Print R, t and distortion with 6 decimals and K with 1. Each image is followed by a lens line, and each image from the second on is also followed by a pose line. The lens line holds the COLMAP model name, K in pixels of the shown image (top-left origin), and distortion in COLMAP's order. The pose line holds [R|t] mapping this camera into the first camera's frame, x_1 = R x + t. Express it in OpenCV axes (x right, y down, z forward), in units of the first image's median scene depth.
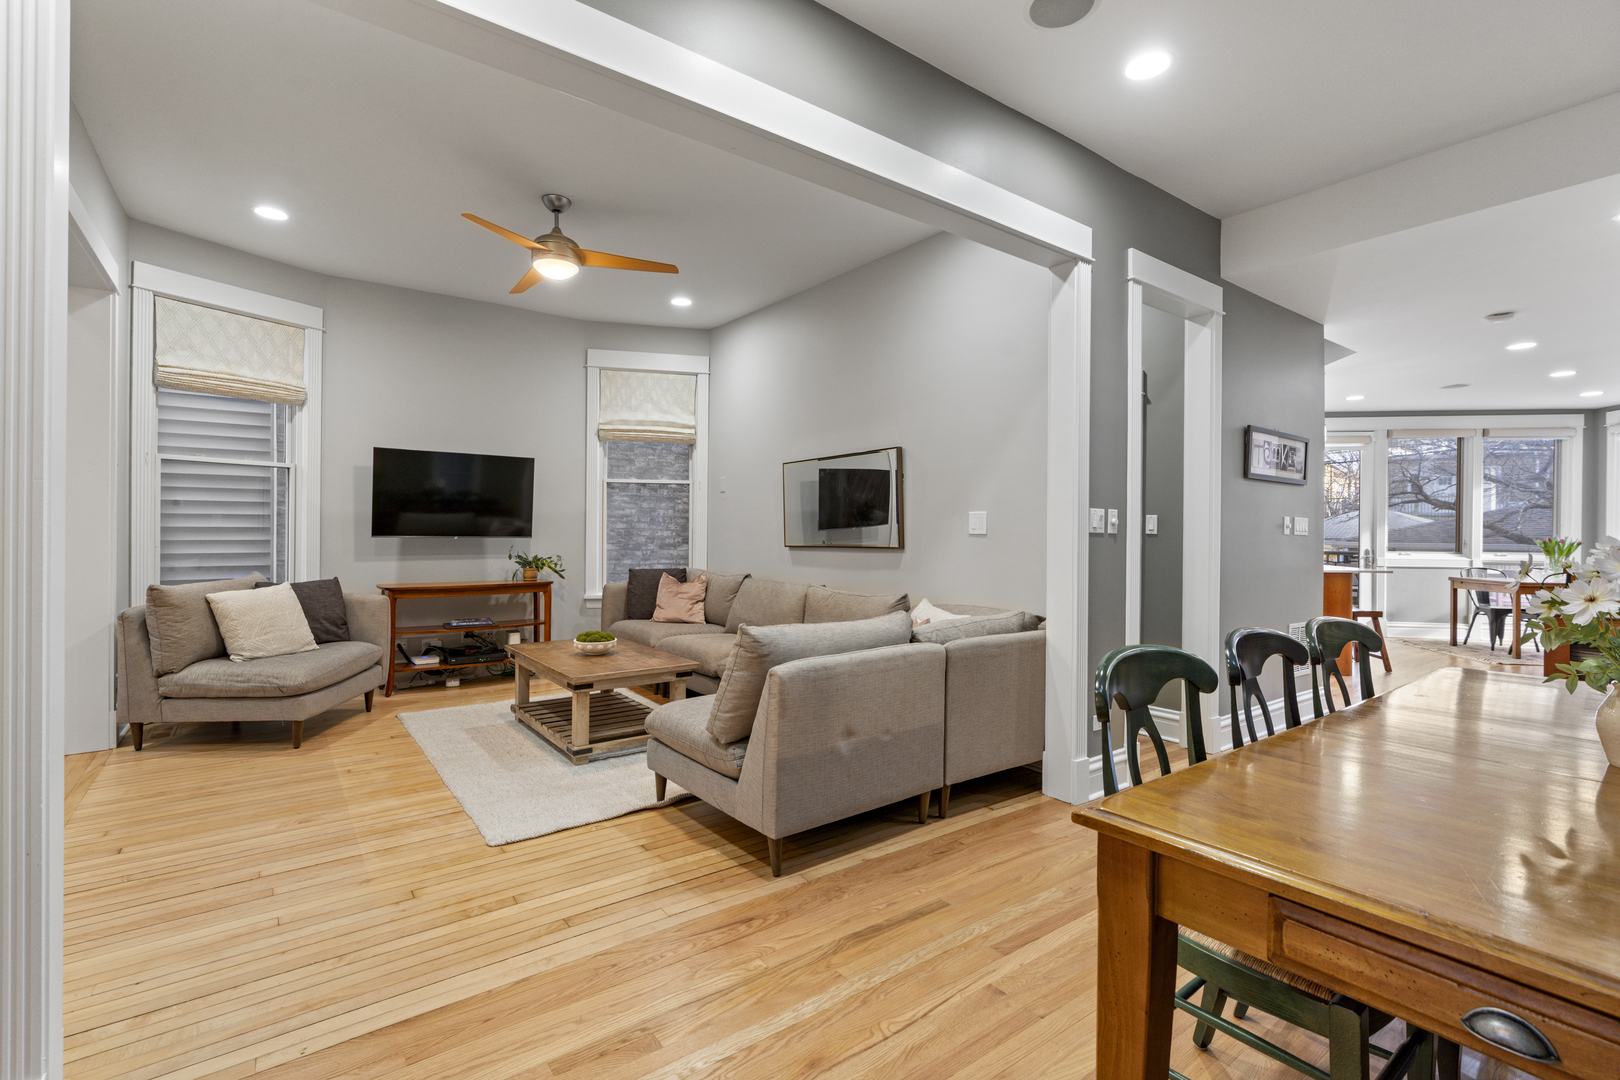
lens RADIAL K [[737.9, 0, 813.1], [0, 737.9, 529.0], [0, 0, 1]] dist [-0.000462, -0.000494]
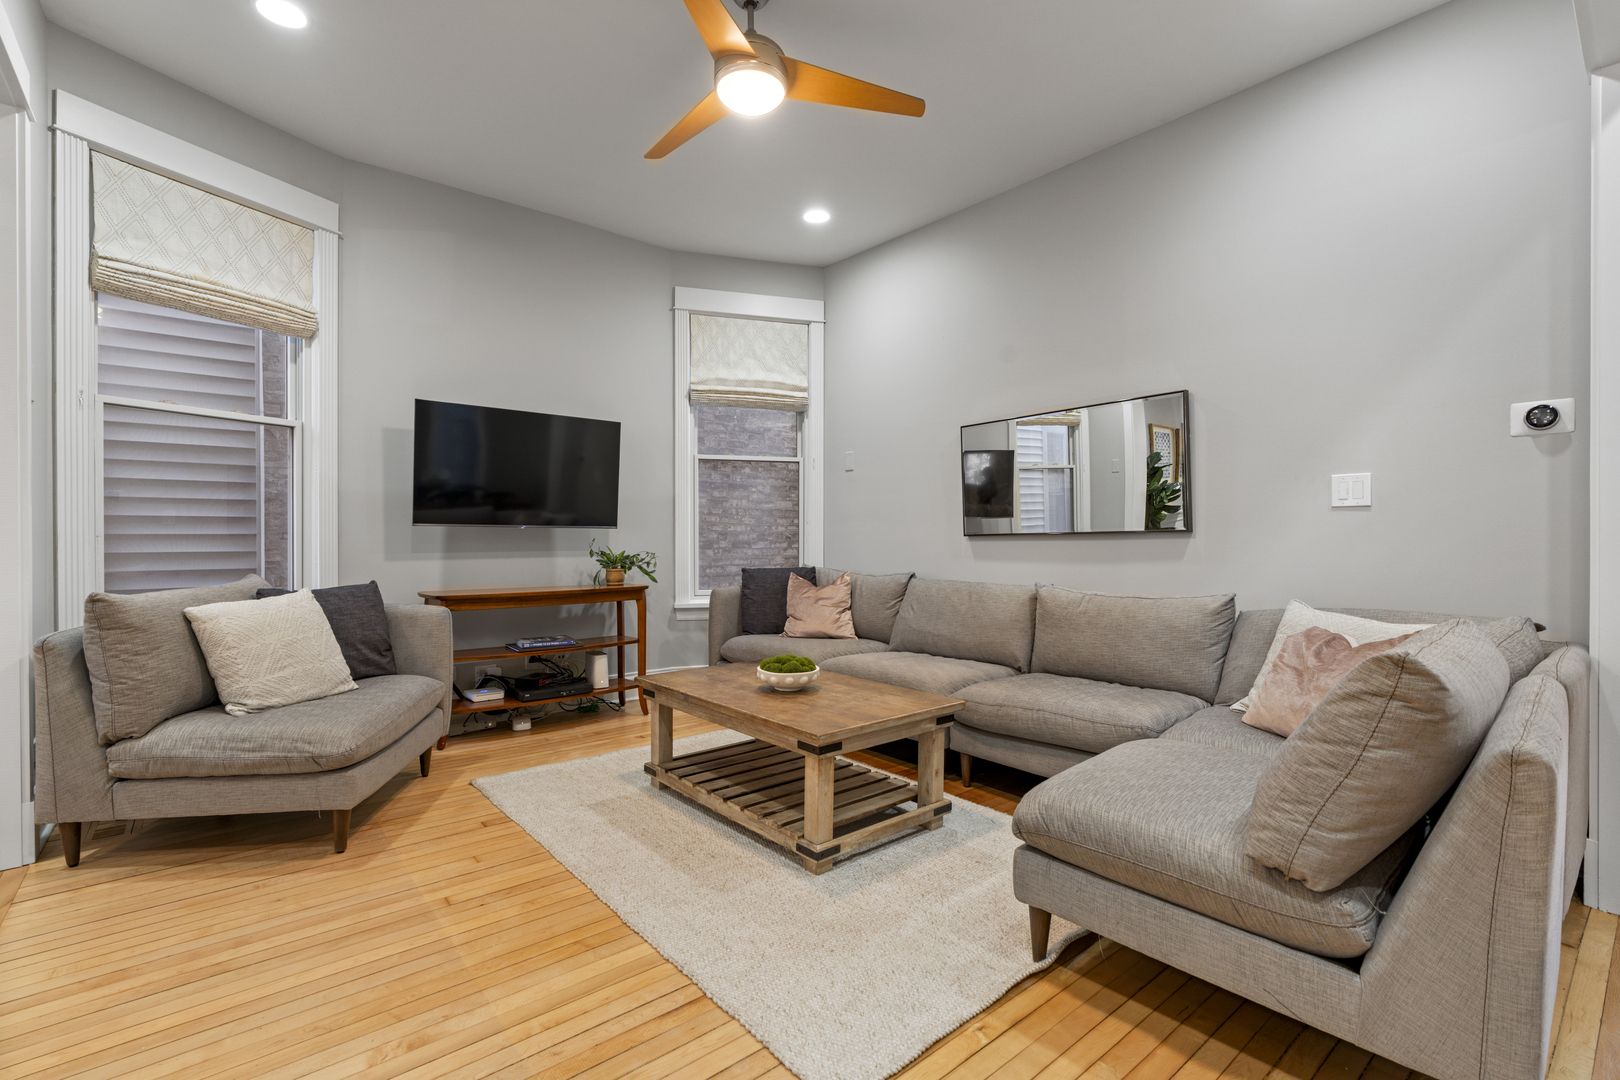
lens RADIAL K [[729.5, 0, 810.0], [0, 729.5, 540.0], [0, 0, 1]] dist [-0.002256, 0.000435]
pose [[0.998431, -0.008676, 0.055319, -0.289521], [0.008508, 0.999958, 0.003277, 0.029497], [-0.055345, -0.002801, 0.998463, 0.313621]]
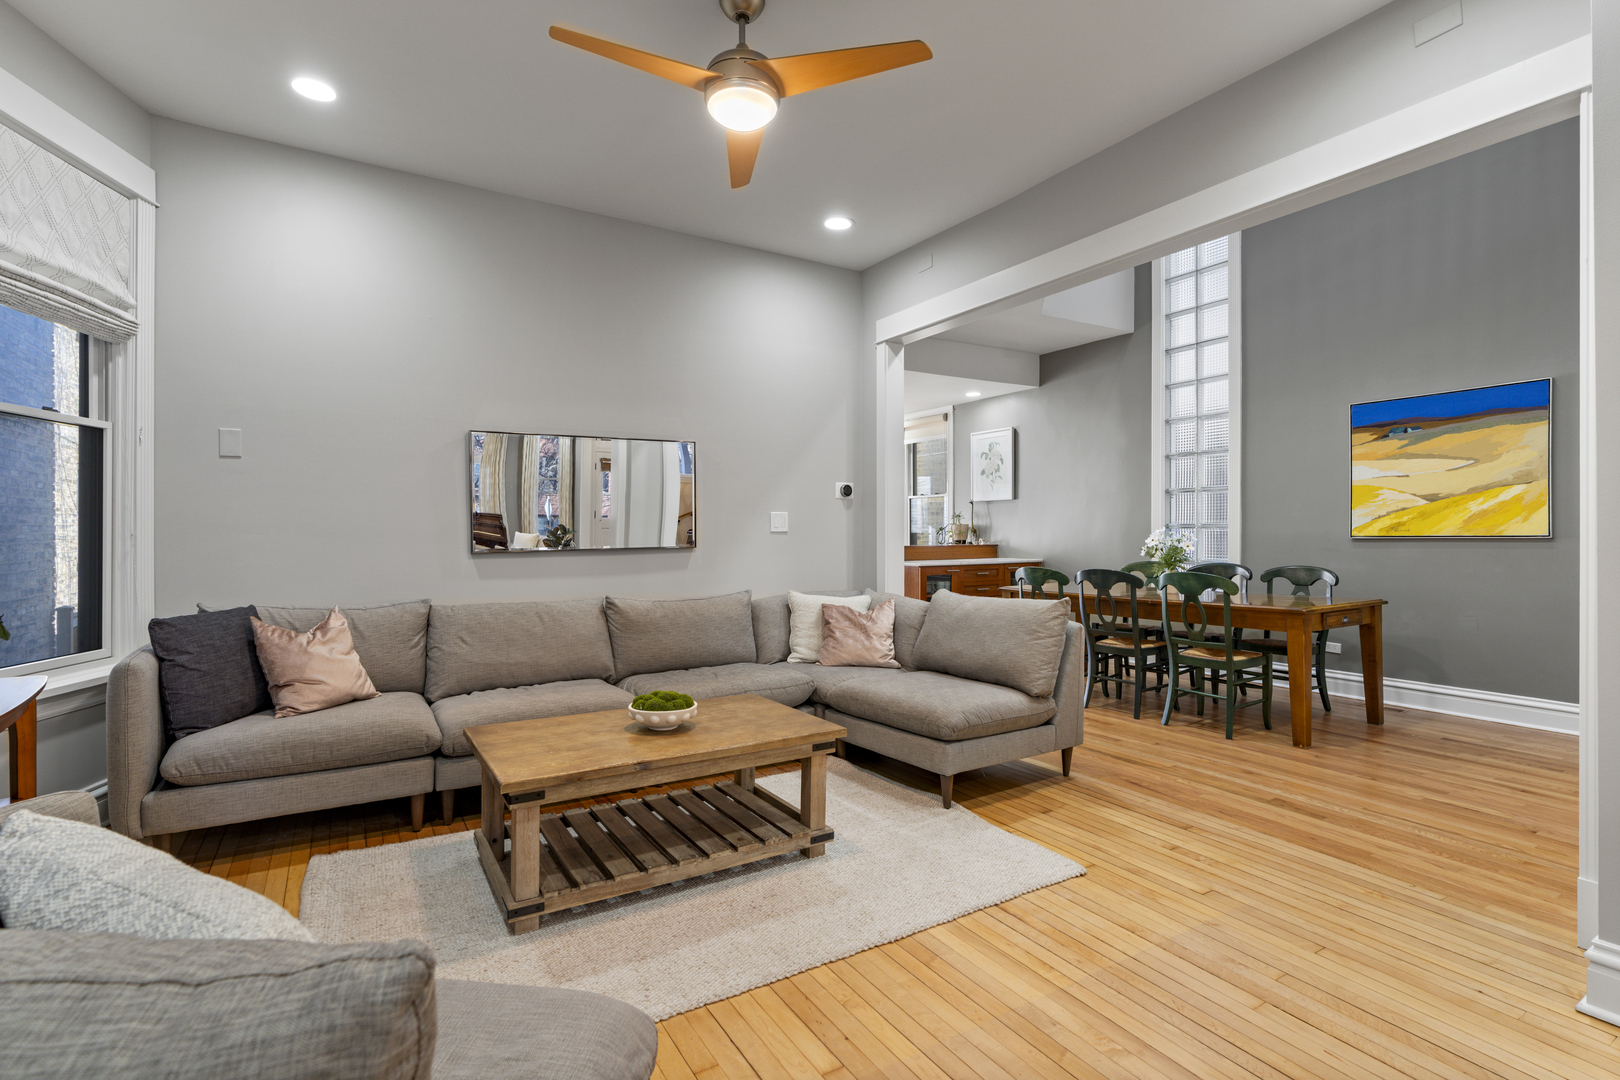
lens RADIAL K [[750.6, 0, 805.6], [0, 750.6, 536.4], [0, 0, 1]] dist [-0.003542, -0.000284]
pose [[0.098056, -0.010406, 0.995127, -0.844633], [0.003944, 0.999942, 0.010068, 0.003127], [-0.995173, 0.002937, 0.098091, 0.763611]]
